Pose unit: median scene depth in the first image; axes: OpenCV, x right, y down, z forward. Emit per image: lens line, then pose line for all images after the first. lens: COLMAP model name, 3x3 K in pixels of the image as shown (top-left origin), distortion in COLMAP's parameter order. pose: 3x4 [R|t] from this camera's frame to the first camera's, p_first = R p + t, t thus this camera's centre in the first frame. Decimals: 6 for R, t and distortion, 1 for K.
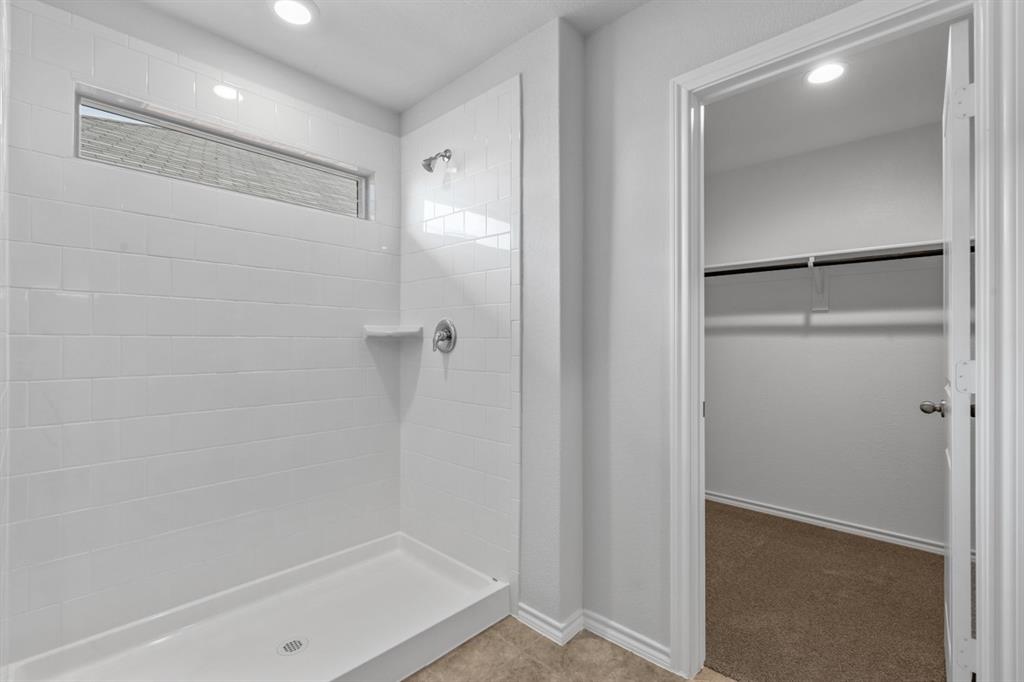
lens RADIAL K [[462.5, 0, 504.6], [0, 462.5, 338.8], [0, 0, 1]] dist [-0.004561, 0.002936]
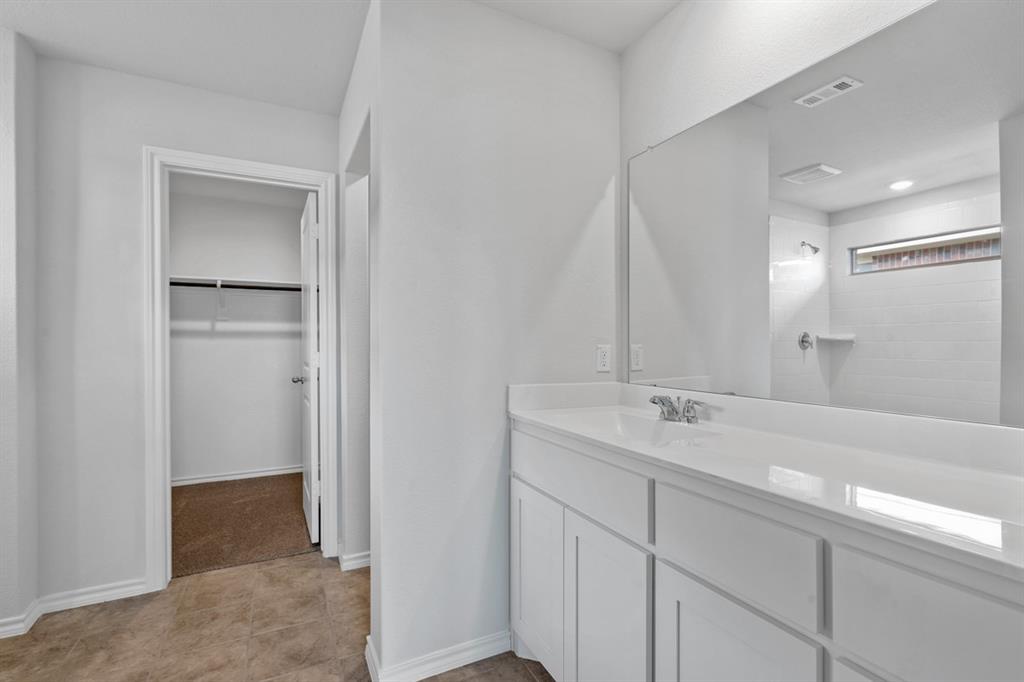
lens RADIAL K [[462.5, 0, 522.7], [0, 462.5, 339.2], [0, 0, 1]] dist [-0.004561, 0.002936]
pose [[0.316078, -0.002860, 0.948729, -0.465570], [0.008981, 0.999960, 0.000022, 0.005251], [-0.948691, 0.008514, 0.316091, -0.372339]]
